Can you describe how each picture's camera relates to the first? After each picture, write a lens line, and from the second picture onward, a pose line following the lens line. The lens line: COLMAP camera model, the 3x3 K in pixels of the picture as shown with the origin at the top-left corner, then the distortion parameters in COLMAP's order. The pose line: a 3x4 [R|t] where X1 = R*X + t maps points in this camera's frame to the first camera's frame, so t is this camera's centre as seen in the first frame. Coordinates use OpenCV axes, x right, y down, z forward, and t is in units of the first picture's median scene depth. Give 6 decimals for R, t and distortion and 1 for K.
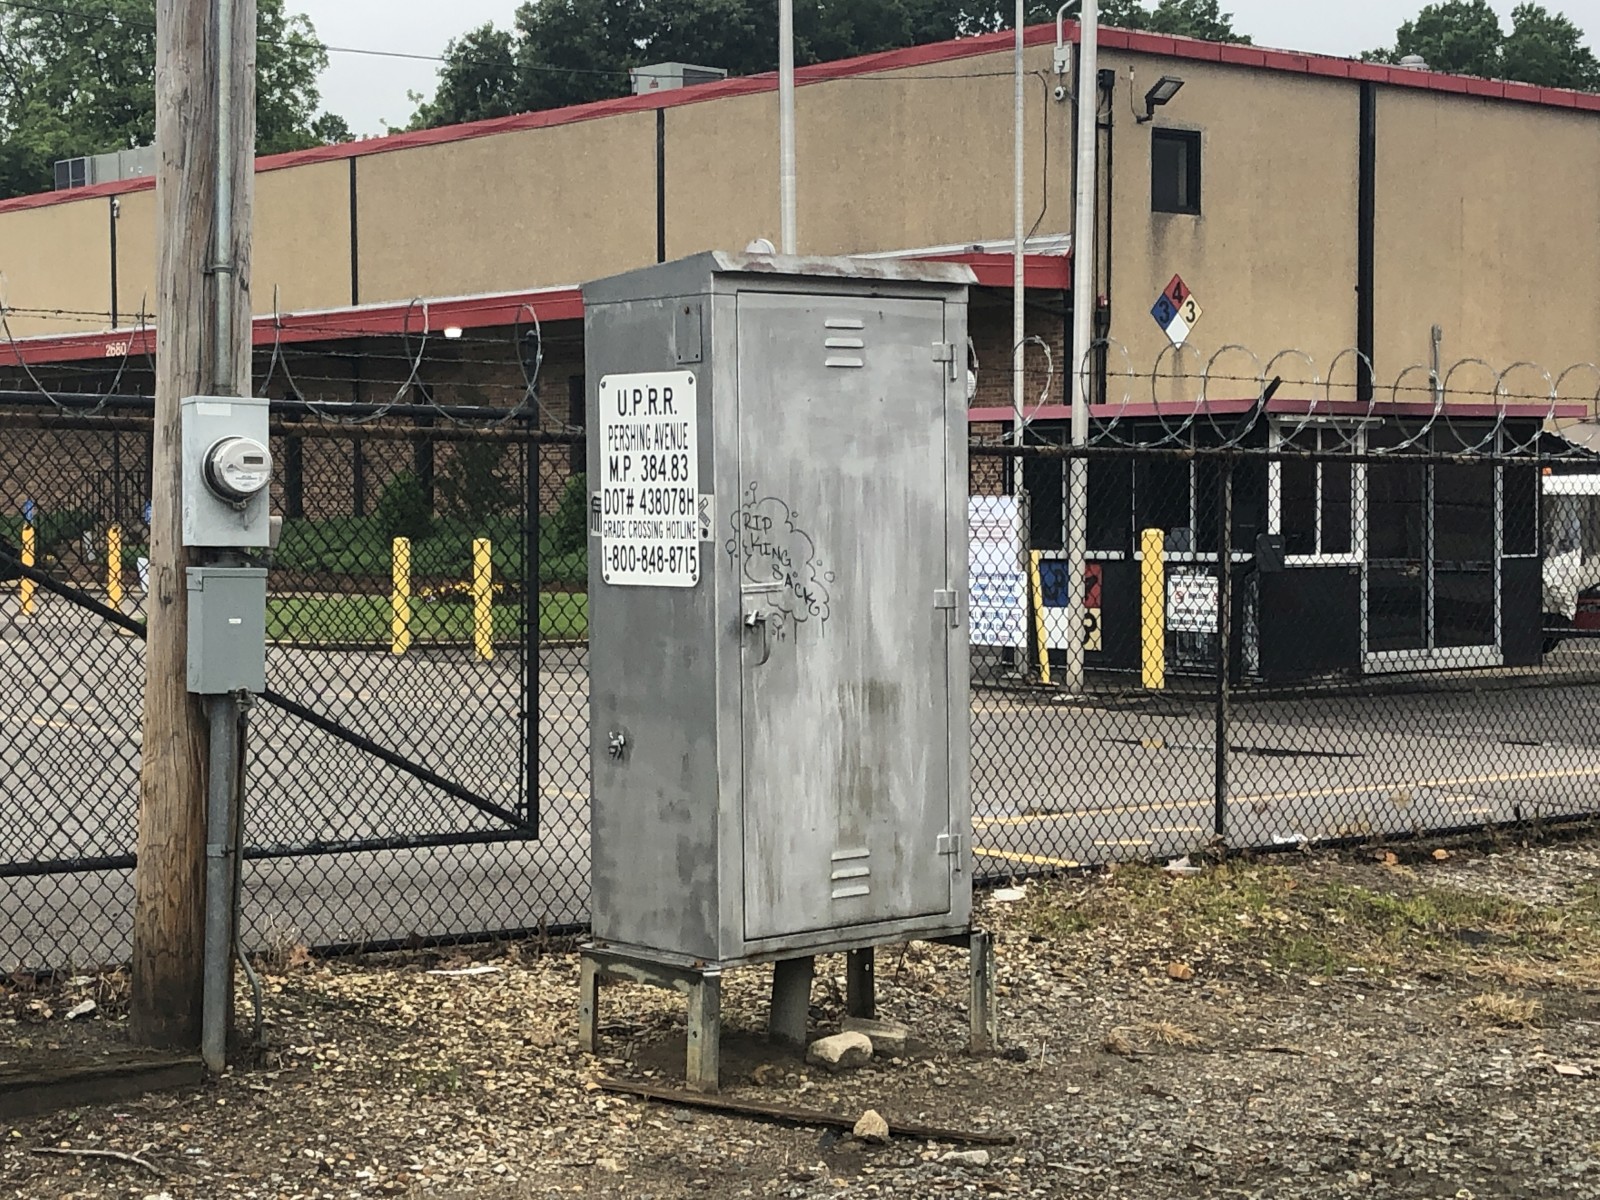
lens RADIAL K [[2983.3, 0, 789.5], [0, 2983.3, 589.7], [0, 0, 1]] dist [0.134424, 0.000000]
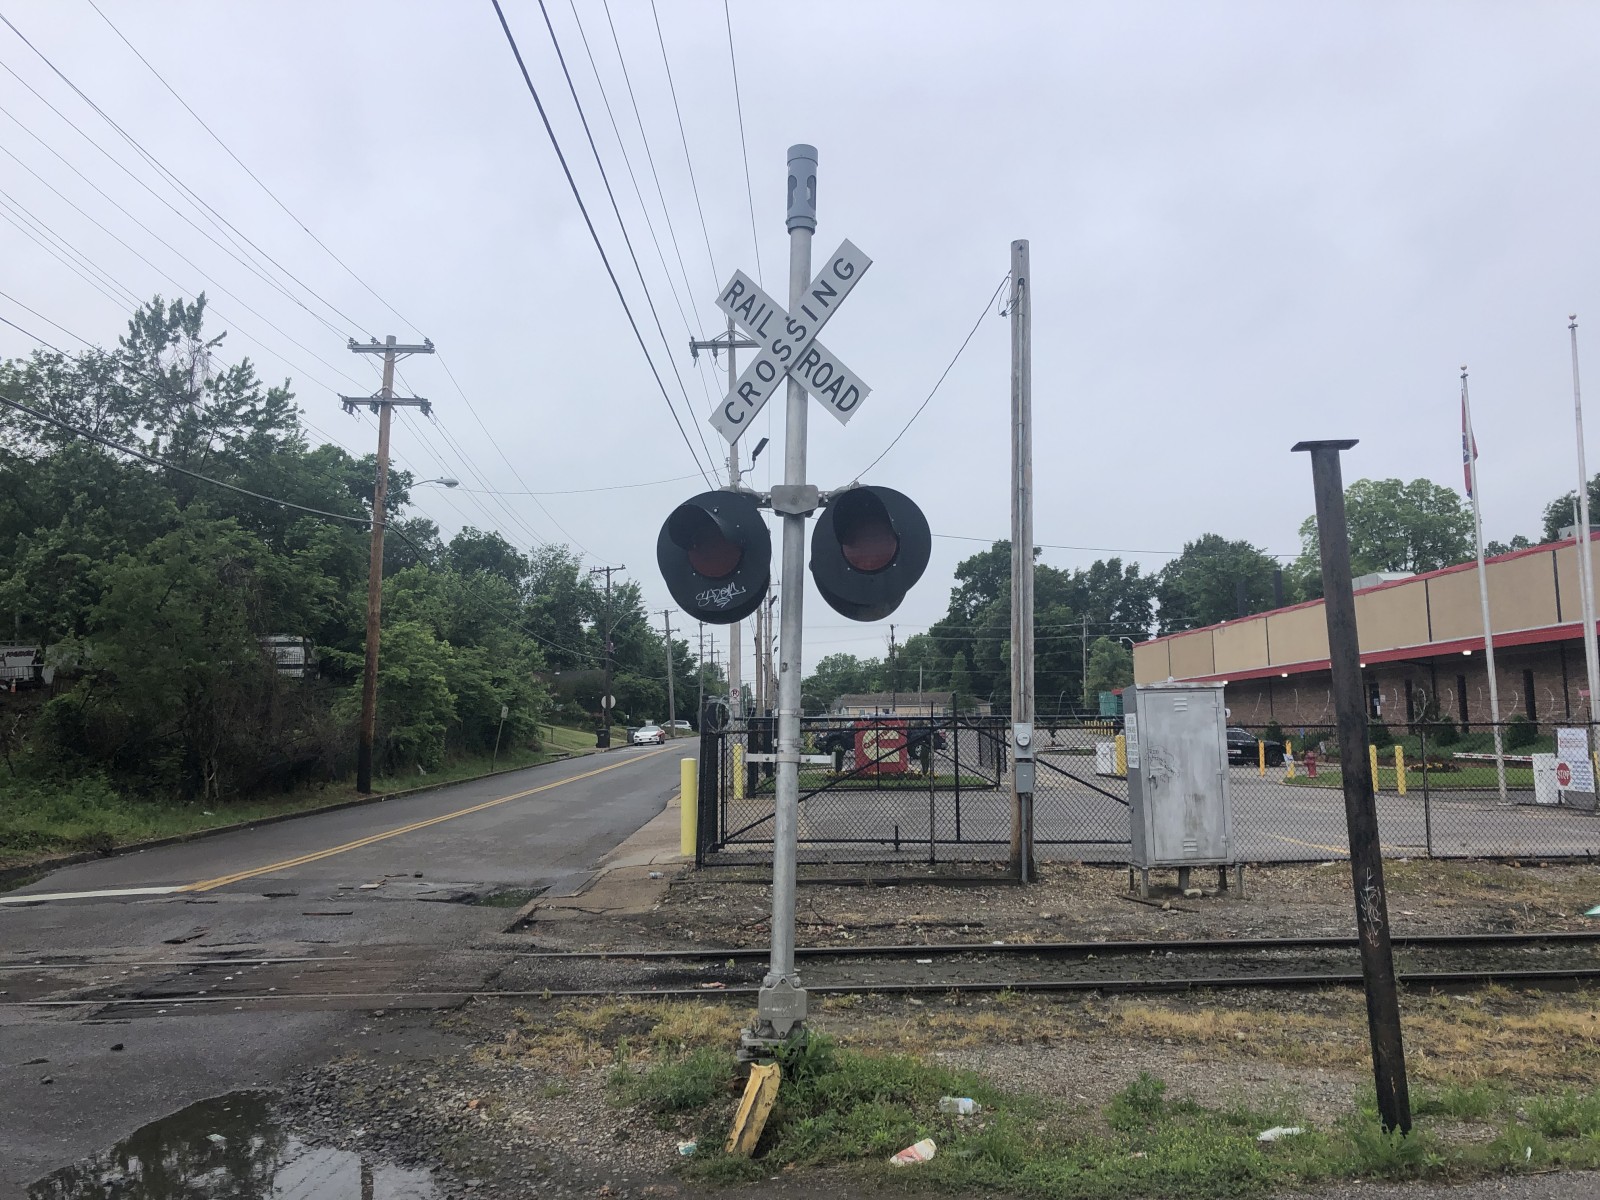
lens RADIAL K [[1311.6, 0, 810.7], [0, 1311.6, 577.0], [0, 0, 1]] dist [0.053797, -0.061978]
pose [[0.785063, -0.086510, -0.613345, 0.552305], [-0.000245, 0.990156, -0.139971, -0.005742], [0.619415, 0.110036, 0.777314, -0.502744]]
